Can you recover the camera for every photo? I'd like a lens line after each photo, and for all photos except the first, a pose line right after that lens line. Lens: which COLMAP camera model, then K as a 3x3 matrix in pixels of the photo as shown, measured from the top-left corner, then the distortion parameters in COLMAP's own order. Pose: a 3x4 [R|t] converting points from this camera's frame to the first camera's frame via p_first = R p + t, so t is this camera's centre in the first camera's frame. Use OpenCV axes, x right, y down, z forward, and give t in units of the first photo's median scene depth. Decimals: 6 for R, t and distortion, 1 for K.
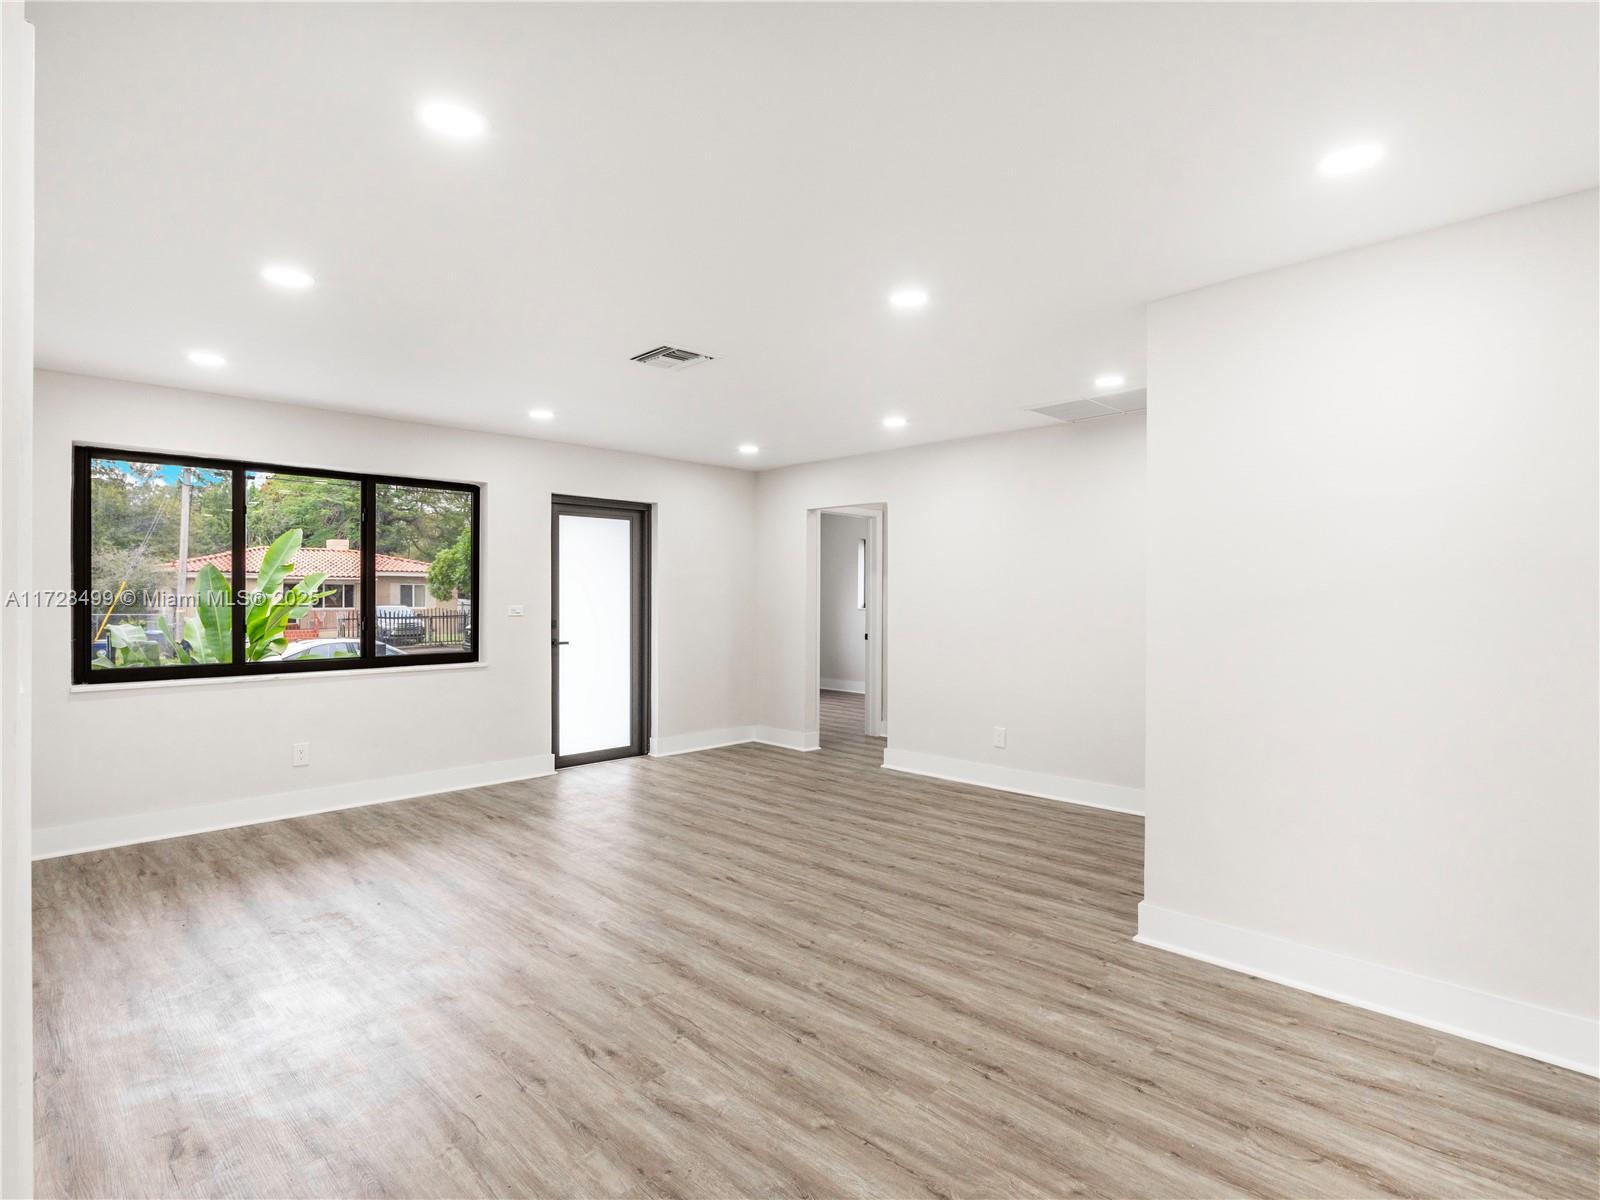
lens RADIAL K [[828.4, 0, 801.3], [0, 828.4, 600.9], [0, 0, 1]] dist [-0.004611, 0.000080]
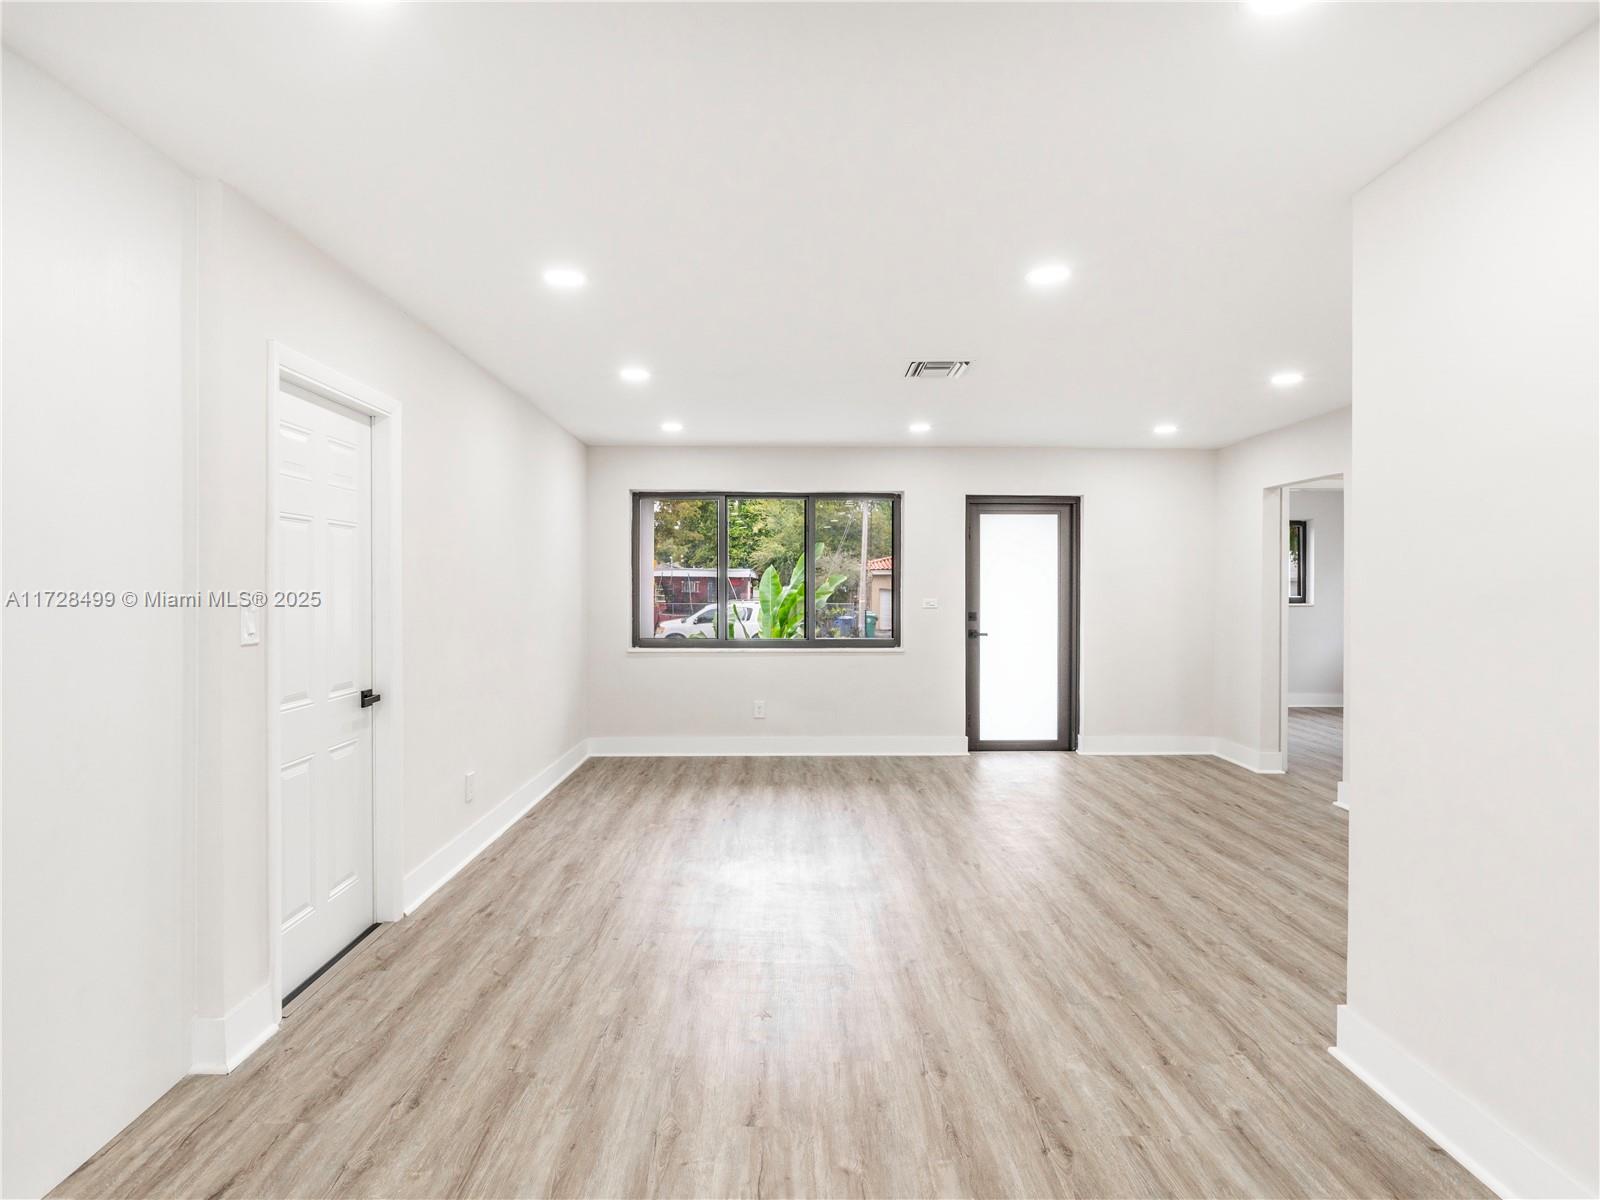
lens RADIAL K [[840.5, 0, 802.2], [0, 840.5, 594.7], [0, 0, 1]] dist [-0.004819, 0.001001]
pose [[0.717632, 0.005142, -0.696404, 0.438827], [-0.004808, 0.999985, 0.002429, -0.002279], [0.696406, 0.001605, 0.717646, 0.090972]]
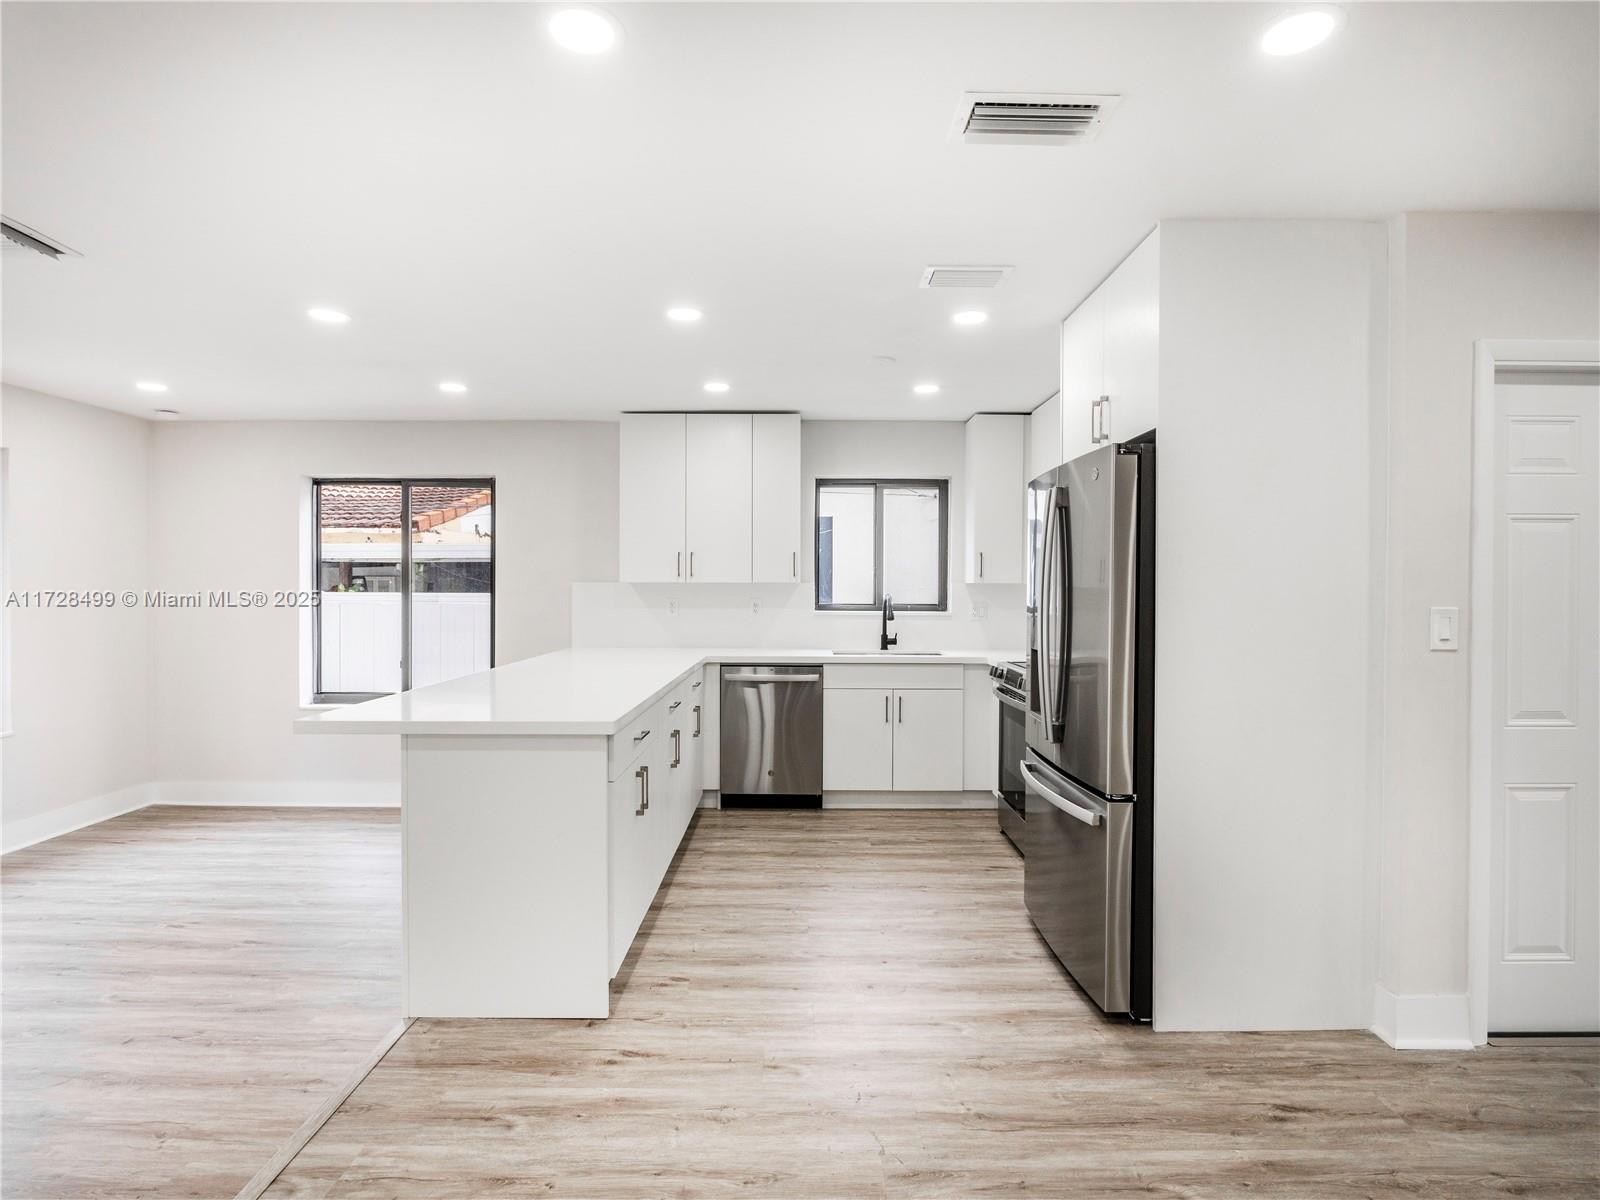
lens RADIAL K [[827.5, 0, 794.0], [0, 827.5, 598.8], [0, 0, 1]] dist [-0.003999, 0.000153]
pose [[-0.712802, 0.003034, -0.701359, 0.490924], [-0.010731, 0.999826, 0.015231, -0.004786], [0.701283, 0.018382, -0.712646, 0.327692]]
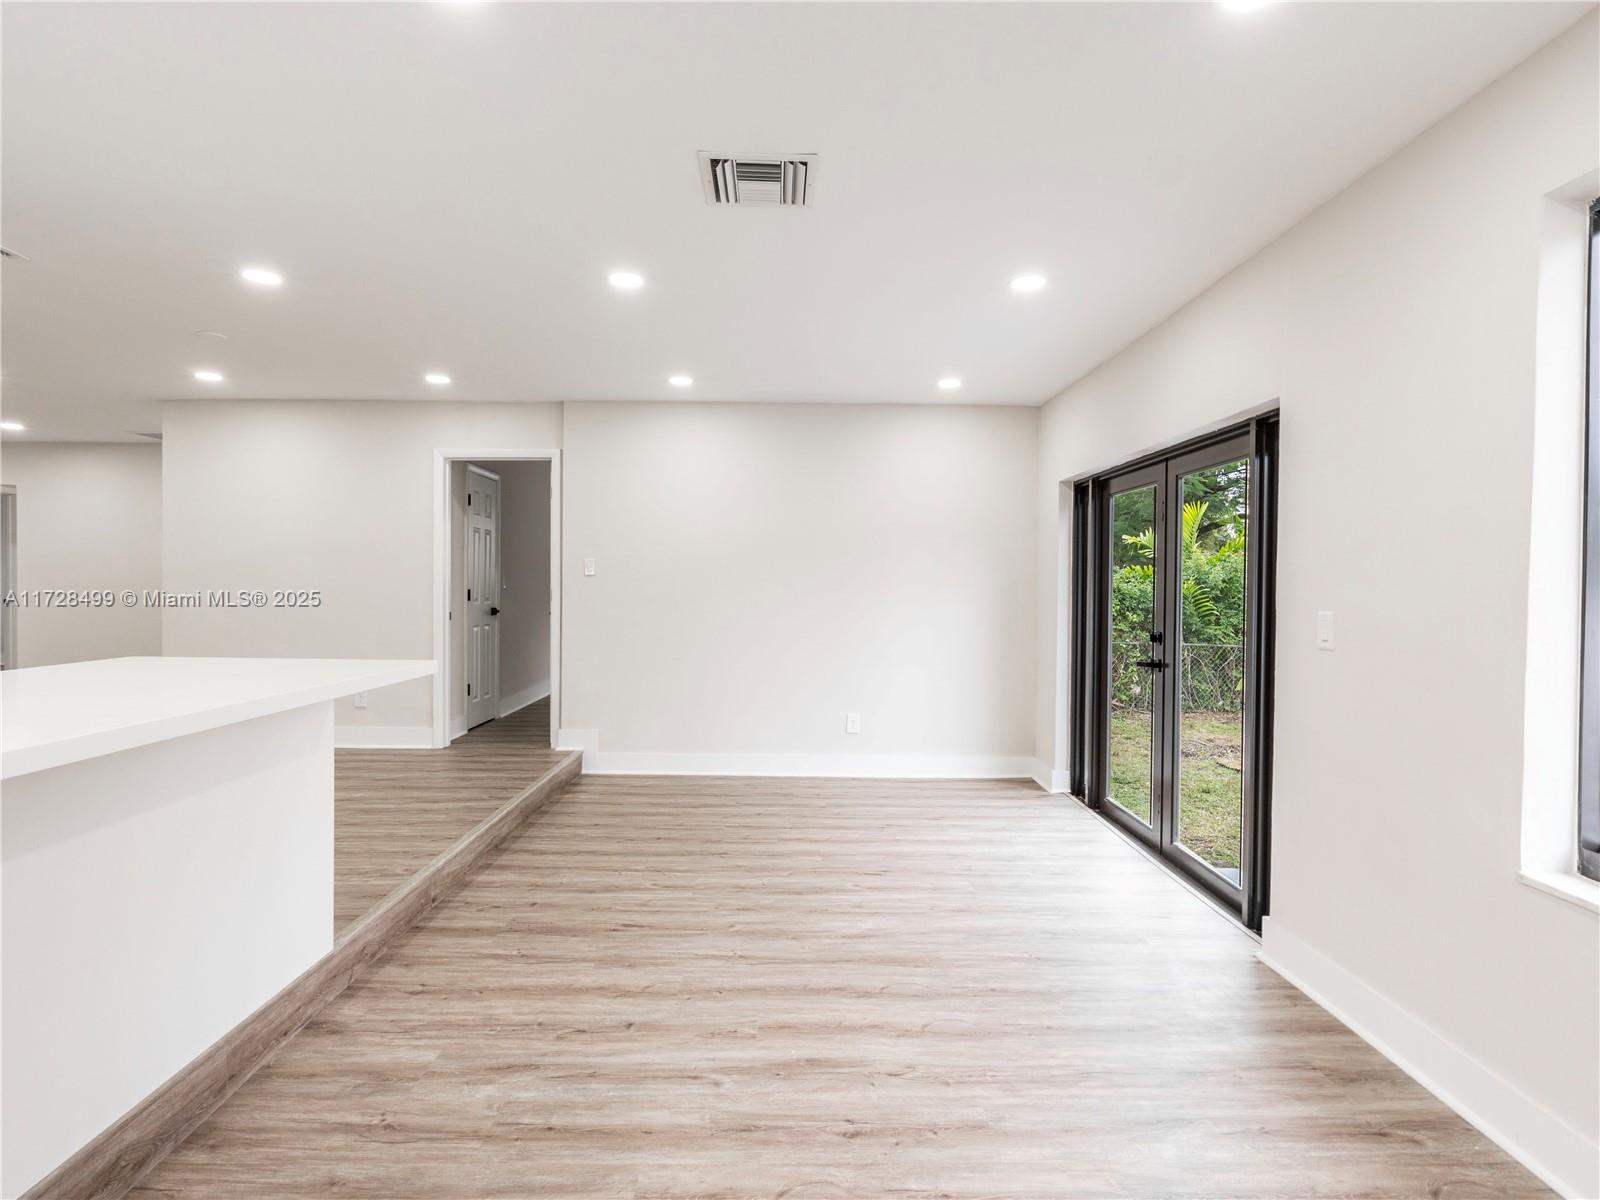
lens RADIAL K [[819.6, 0, 782.8], [0, 819.6, 593.7], [0, 0, 1]] dist [-0.005552, 0.000179]
pose [[0.709008, -0.007949, 0.705155, 0.083756], [0.002316, 0.999957, 0.008943, 0.039825], [-0.705196, -0.004707, 0.708996, -0.961348]]
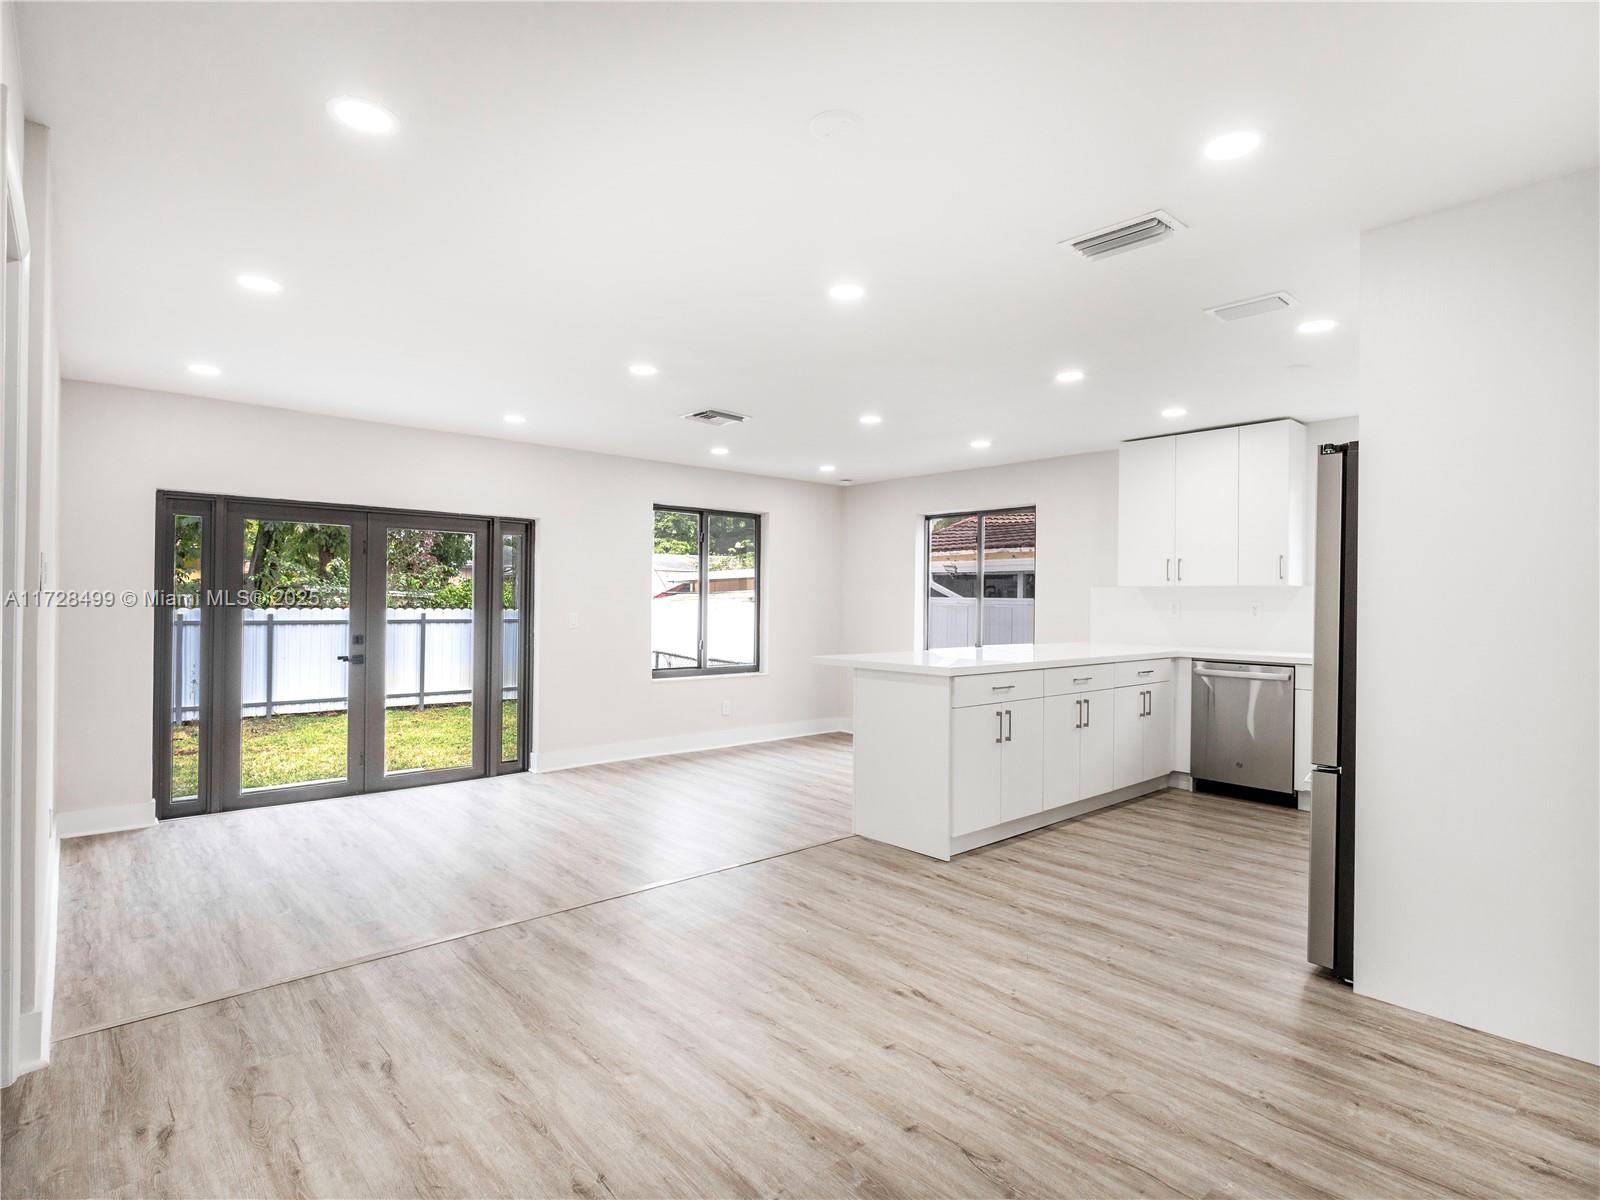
lens RADIAL K [[825.1, 0, 798.1], [0, 825.1, 597.3], [0, 0, 1]] dist [-0.006324, 0.000941]
pose [[-0.998070, -0.014702, 0.060336, 0.284157], [-0.014466, 0.999886, 0.004351, 0.013462], [-0.060393, 0.003470, -0.998169, 0.738154]]
